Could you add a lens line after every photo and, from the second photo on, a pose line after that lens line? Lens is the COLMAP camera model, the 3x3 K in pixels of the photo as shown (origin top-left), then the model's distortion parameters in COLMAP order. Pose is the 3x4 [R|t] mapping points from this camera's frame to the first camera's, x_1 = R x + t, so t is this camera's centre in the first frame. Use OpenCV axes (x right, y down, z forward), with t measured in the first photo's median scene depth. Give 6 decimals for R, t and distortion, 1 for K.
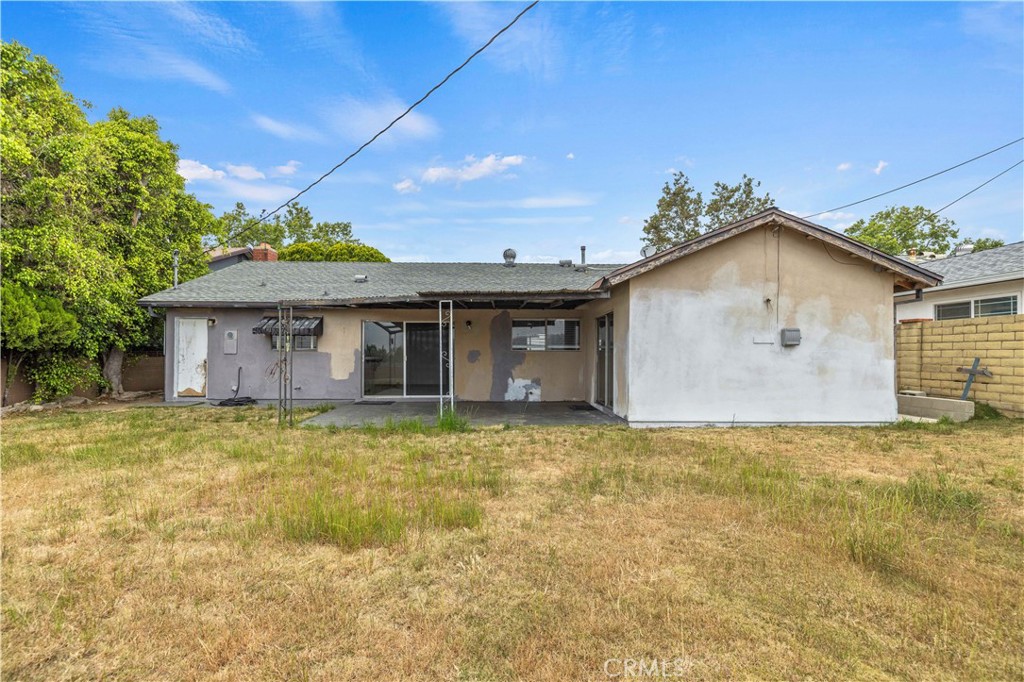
lens RADIAL K [[432.7, 0, 507.6], [0, 432.7, 341.6], [0, 0, 1]] dist [0.003844, 0.000560]
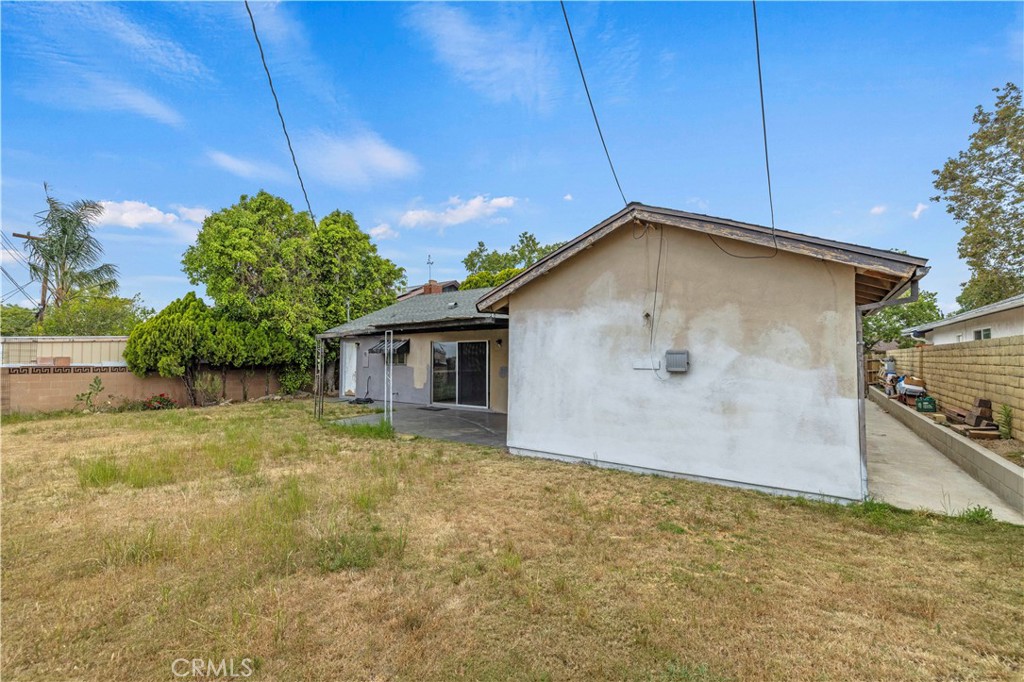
lens RADIAL K [[432.7, 0, 507.6], [0, 432.7, 341.6], [0, 0, 1]] dist [0.003844, 0.000560]
pose [[0.799806, -0.022059, -0.599853, 0.866229], [0.014300, 0.999741, -0.017698, -0.036213], [0.600088, 0.005577, 0.799914, 0.204365]]
